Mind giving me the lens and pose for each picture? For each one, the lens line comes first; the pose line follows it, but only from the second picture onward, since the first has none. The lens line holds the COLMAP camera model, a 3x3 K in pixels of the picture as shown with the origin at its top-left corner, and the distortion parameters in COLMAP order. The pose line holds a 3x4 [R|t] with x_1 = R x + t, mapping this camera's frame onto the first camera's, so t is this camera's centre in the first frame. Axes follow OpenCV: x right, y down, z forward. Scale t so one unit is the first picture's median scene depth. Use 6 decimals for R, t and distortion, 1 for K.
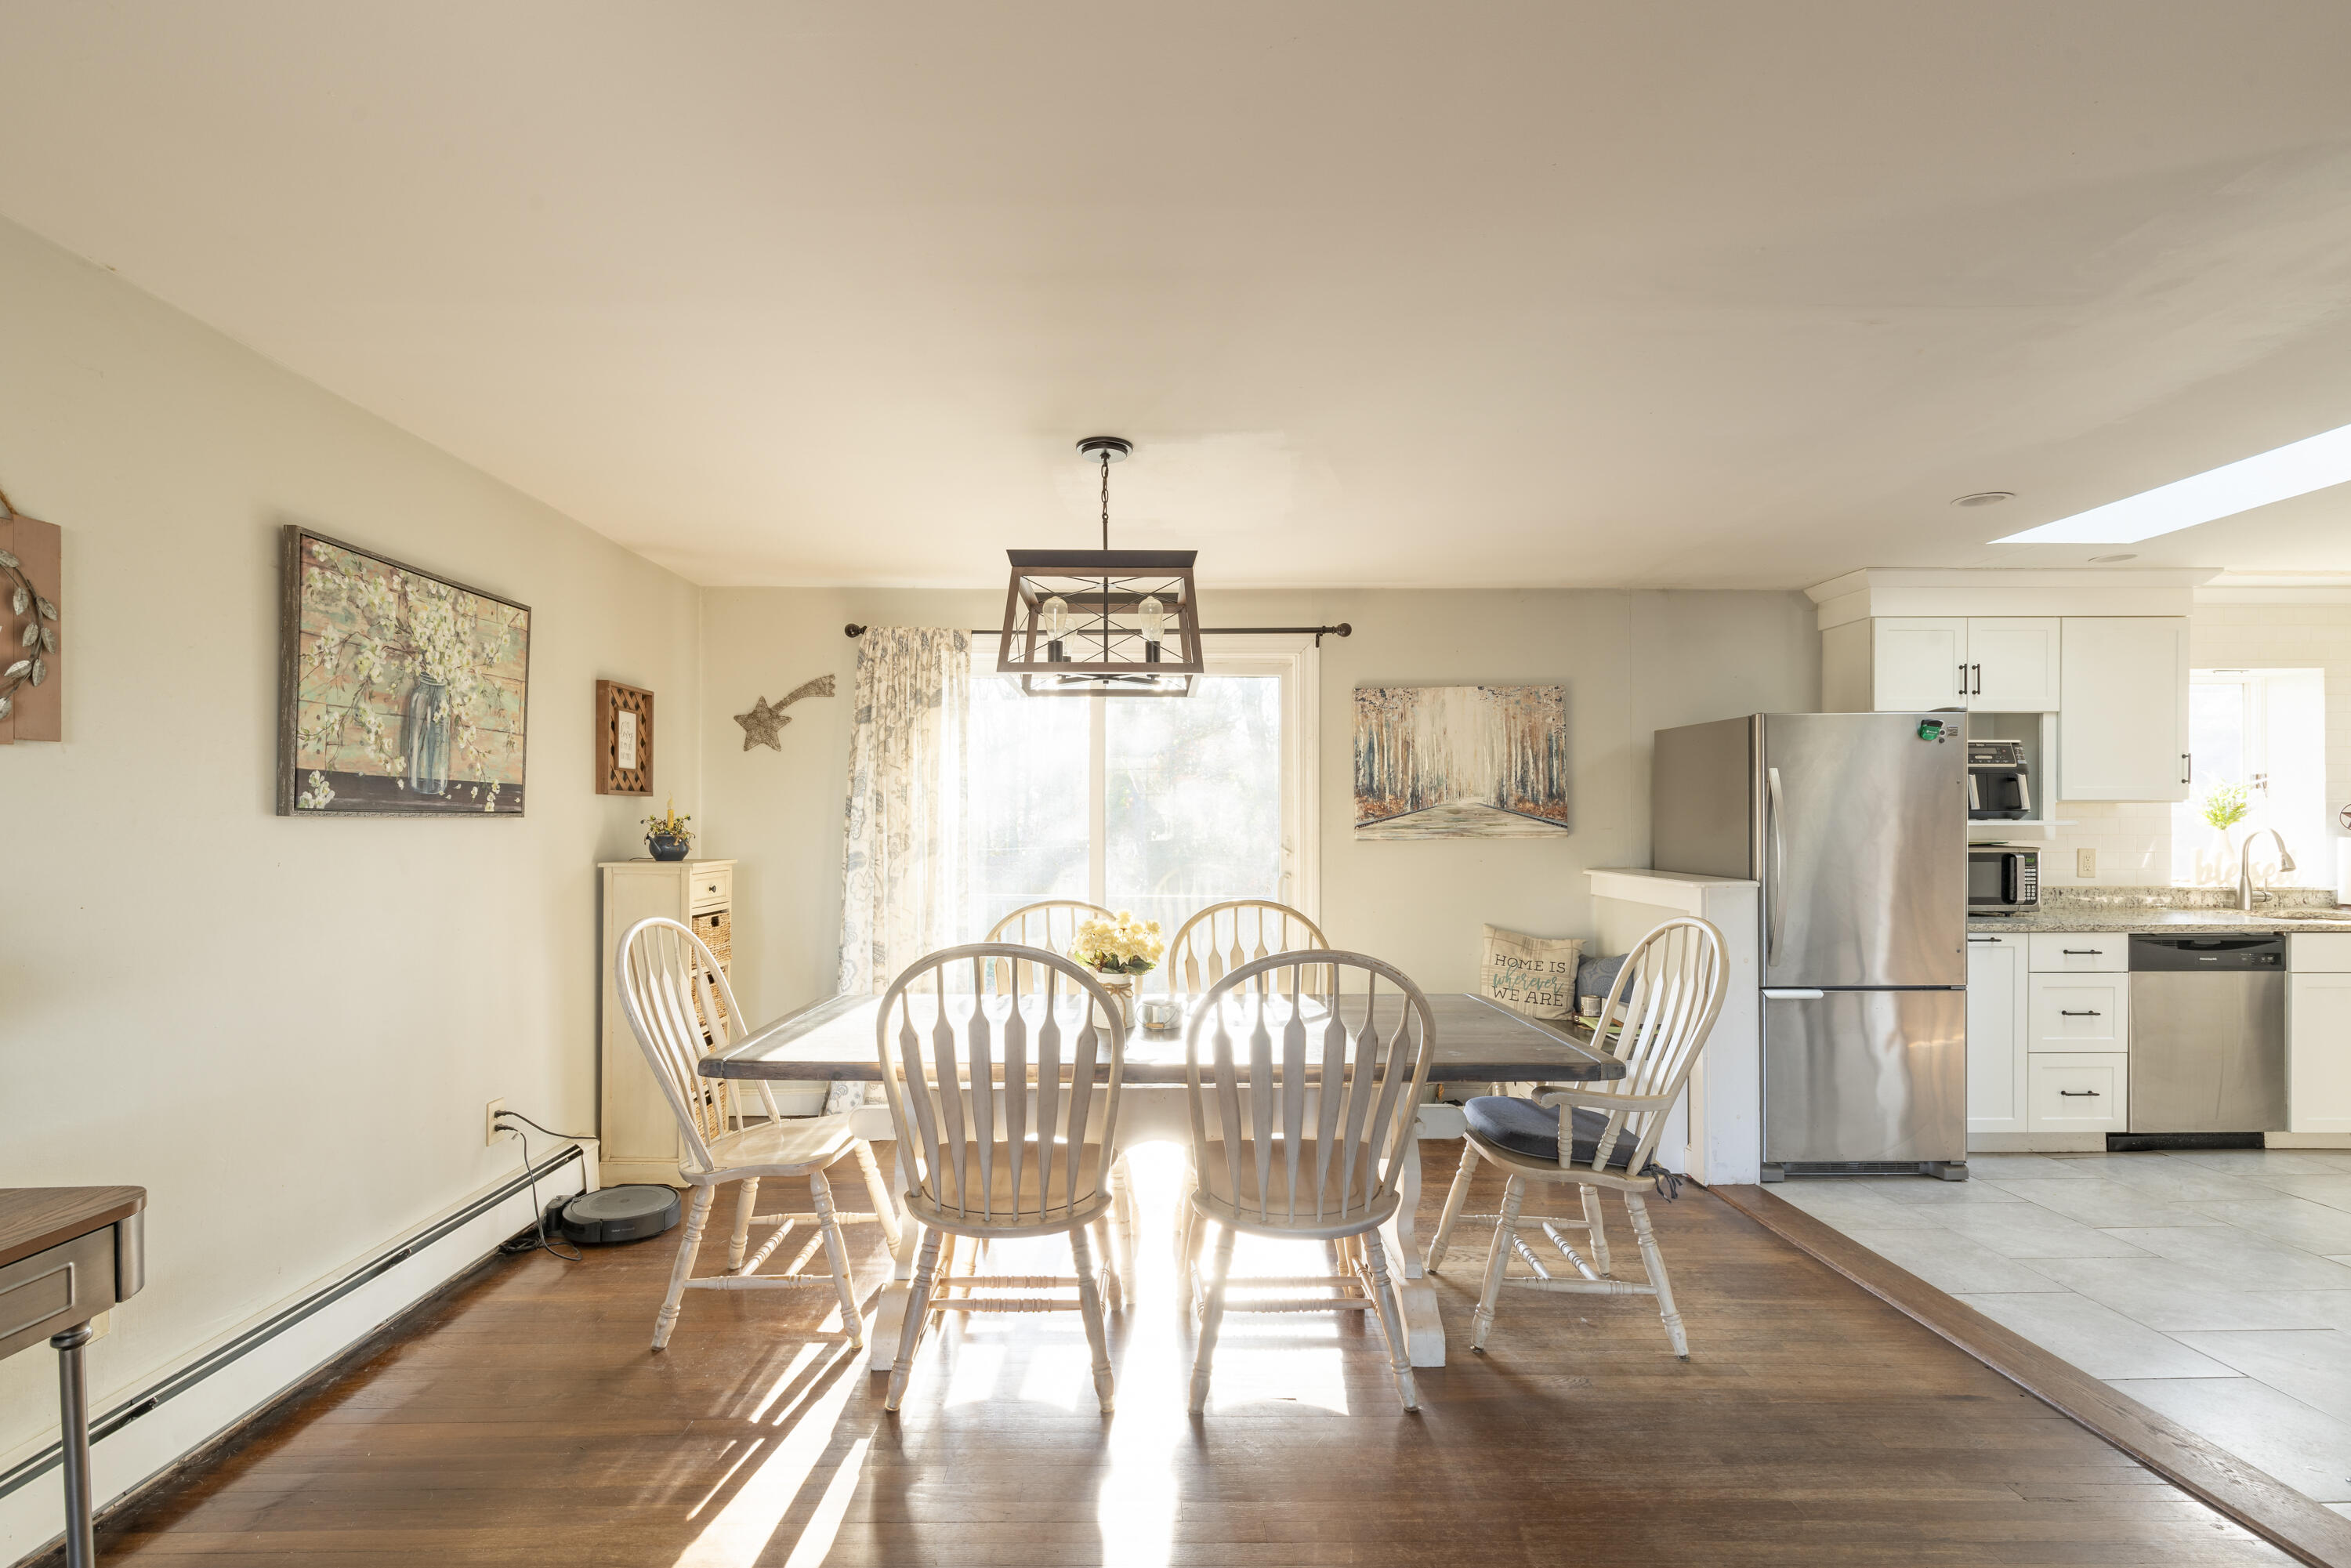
lens RADIAL K [[1086.1, 0, 1128.5], [0, 1086.1, 819.6], [0, 0, 1]] dist [0.003482, -0.000003]
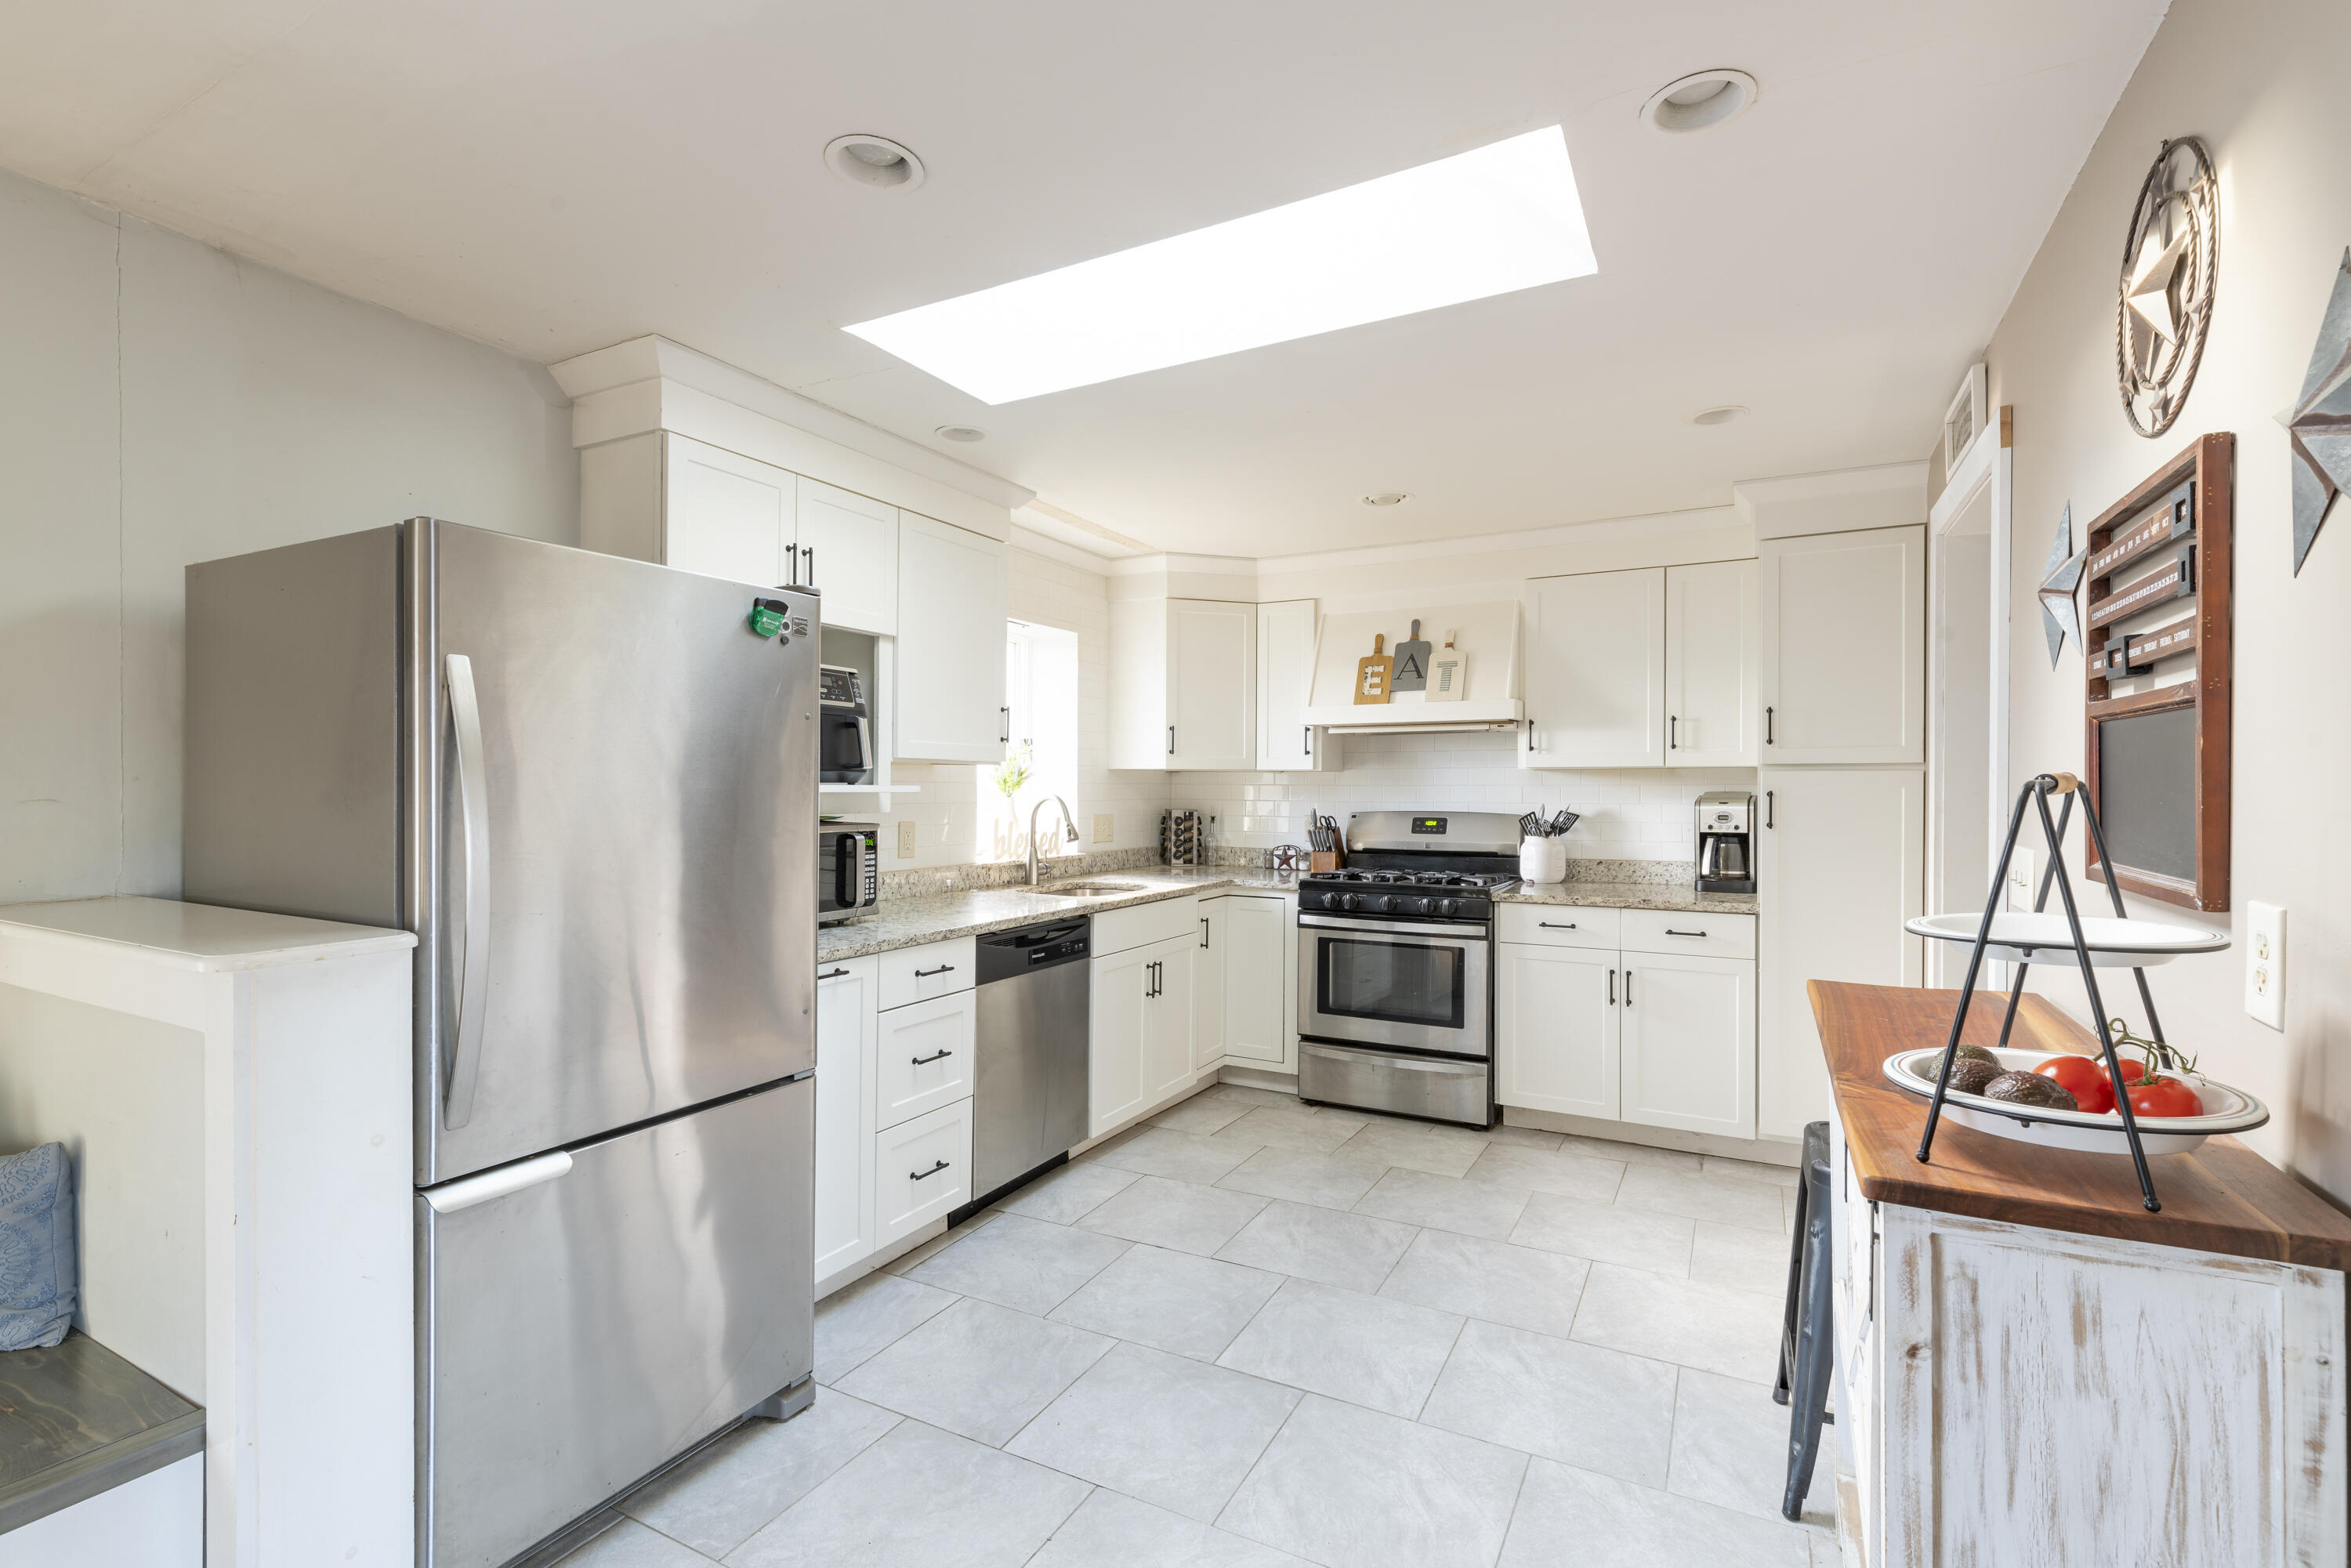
lens RADIAL K [[1077.2, 0, 1219.1], [0, 1077.2, 782.7], [0, 0, 1]] dist [-0.002048, -0.000310]
pose [[0.454694, 0.006148, 0.890627, 0.315928], [-0.005732, 0.999976, -0.003976, 0.000762], [-0.890629, -0.003297, 0.454718, 0.487360]]
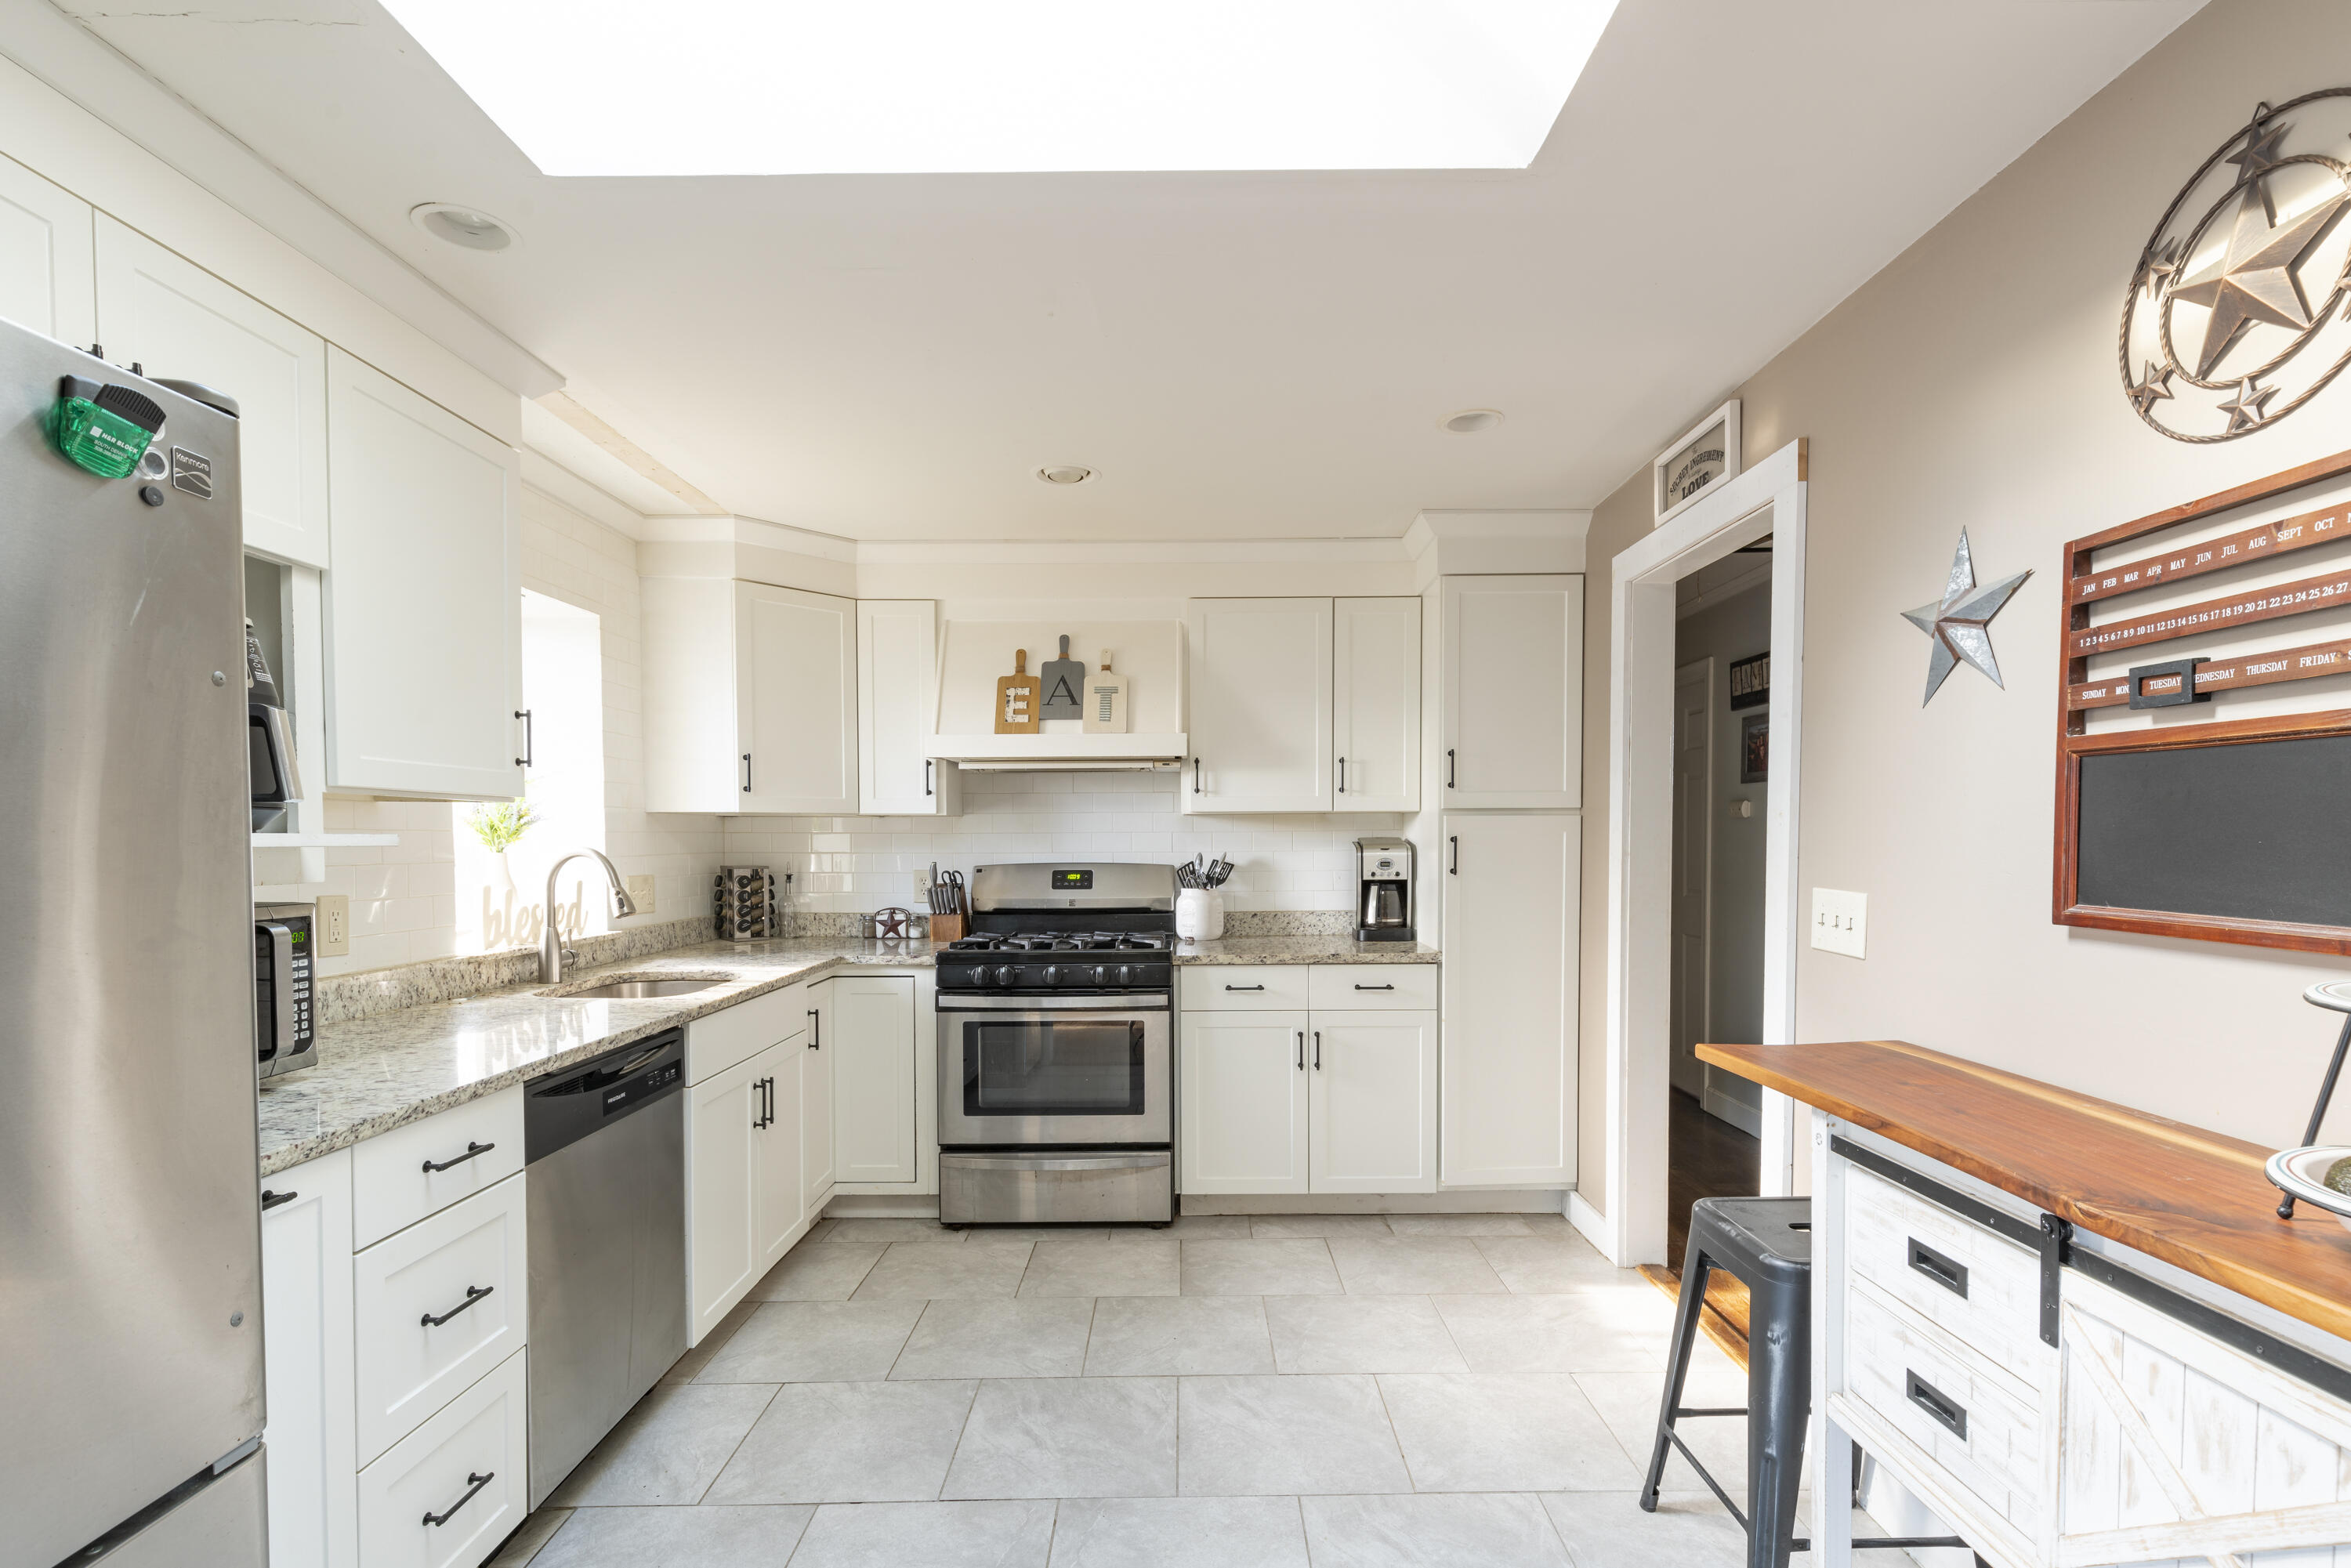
lens RADIAL K [[1080.8, 0, 1214.2], [0, 1080.8, 871.7], [0, 0, 1]] dist [0.003673, -0.000099]
pose [[-0.011925, -0.031012, 0.999448, 0.445097], [0.001042, 0.999518, 0.031026, 0.002805], [-0.999928, 0.001411, -0.011887, 0.682141]]
